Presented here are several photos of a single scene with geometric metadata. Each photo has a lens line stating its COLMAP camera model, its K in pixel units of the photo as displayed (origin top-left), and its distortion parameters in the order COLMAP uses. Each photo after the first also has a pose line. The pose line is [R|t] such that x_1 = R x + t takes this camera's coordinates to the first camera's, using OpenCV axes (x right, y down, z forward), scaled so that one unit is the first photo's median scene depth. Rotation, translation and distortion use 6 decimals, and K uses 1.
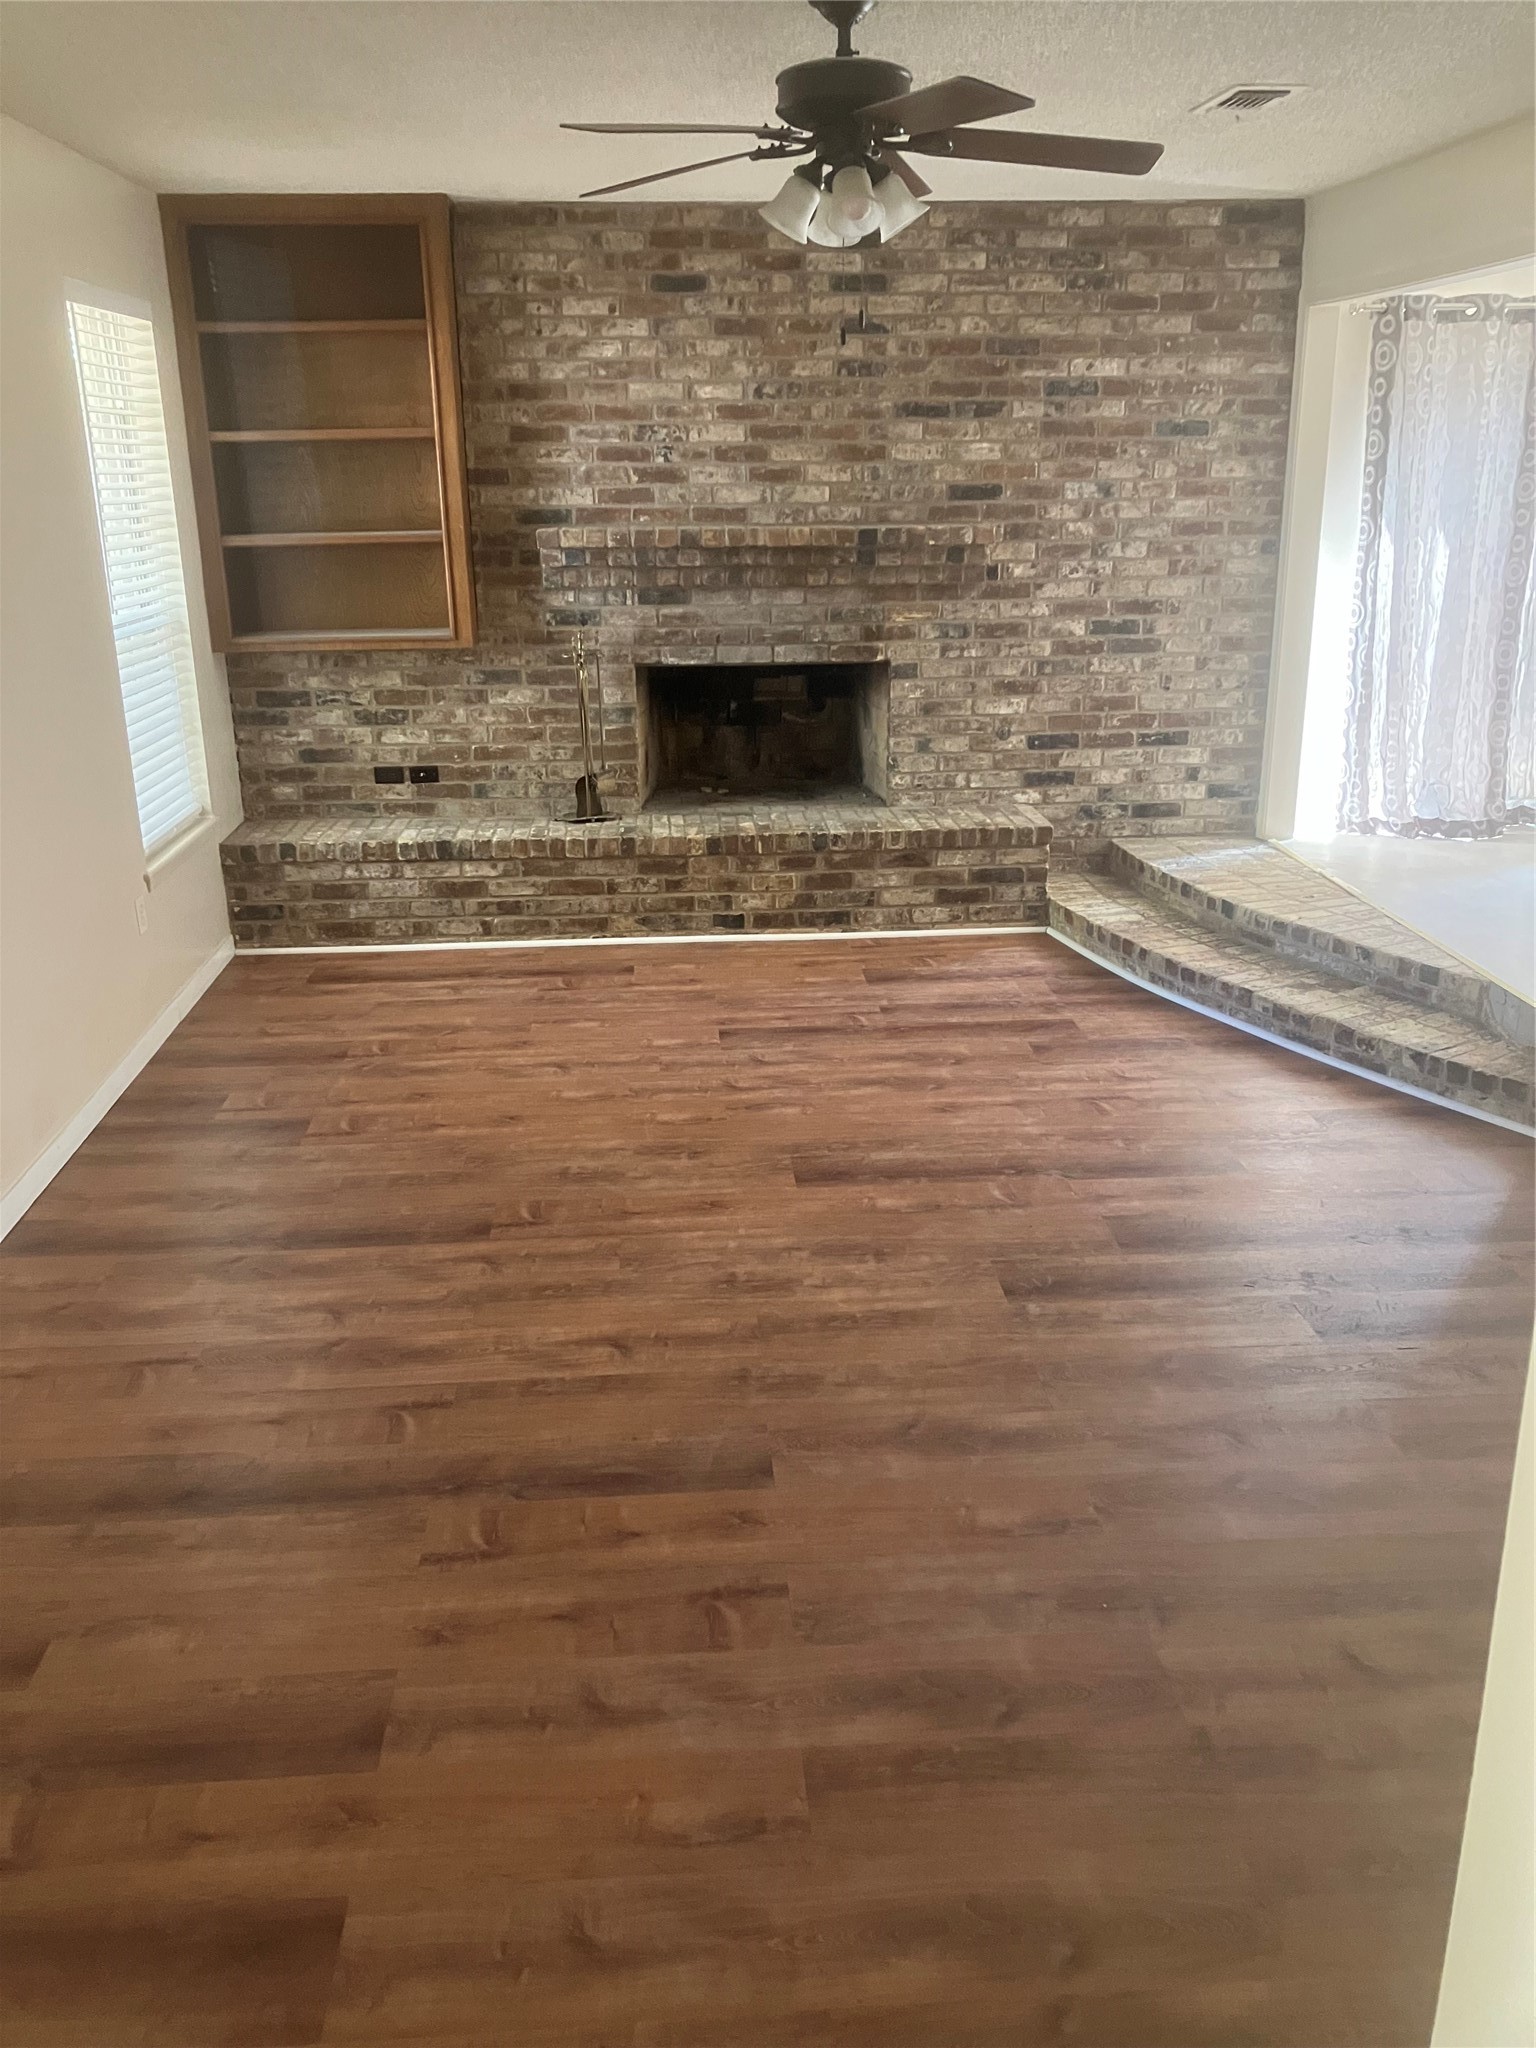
lens RADIAL K [[1665.4, 0, 768.0], [0, 1665.4, 1024.0], [0, 0, 1]] dist [0.111723, -0.382337]
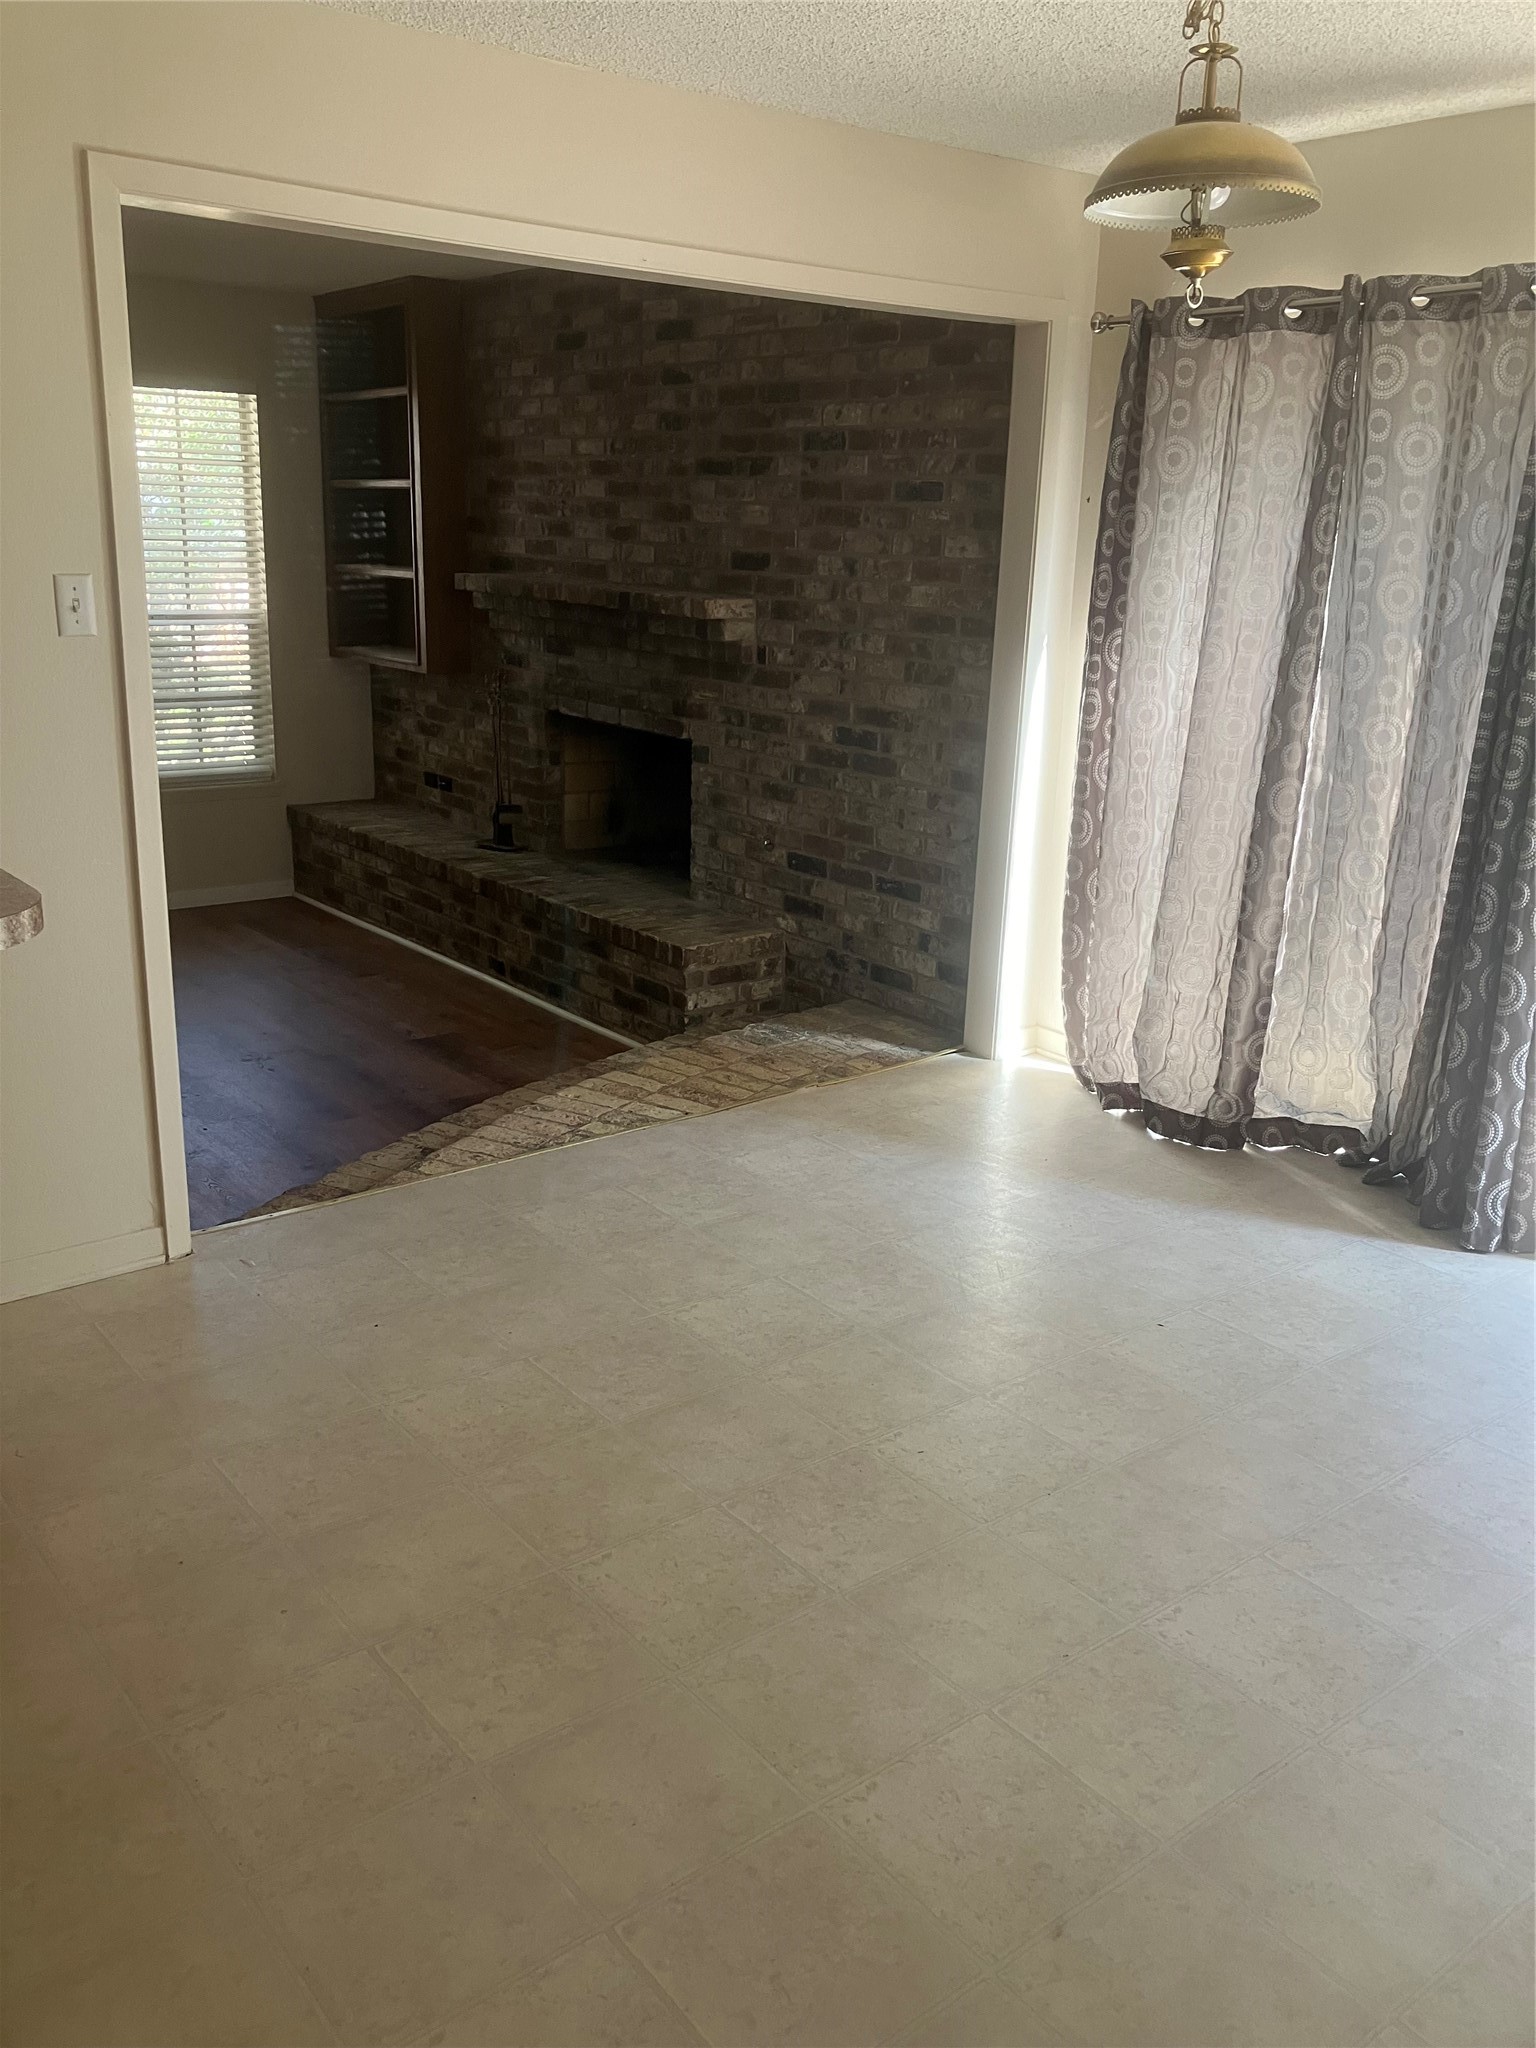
lens RADIAL K [[1665.4, 0, 768.0], [0, 1665.4, 1024.0], [0, 0, 1]] dist [0.111723, -0.382337]
pose [[0.567383, 0.262915, -0.780354, 0.859750], [-0.300222, 0.948478, 0.101273, -0.178747], [0.766775, 0.176819, 0.617083, 0.509744]]
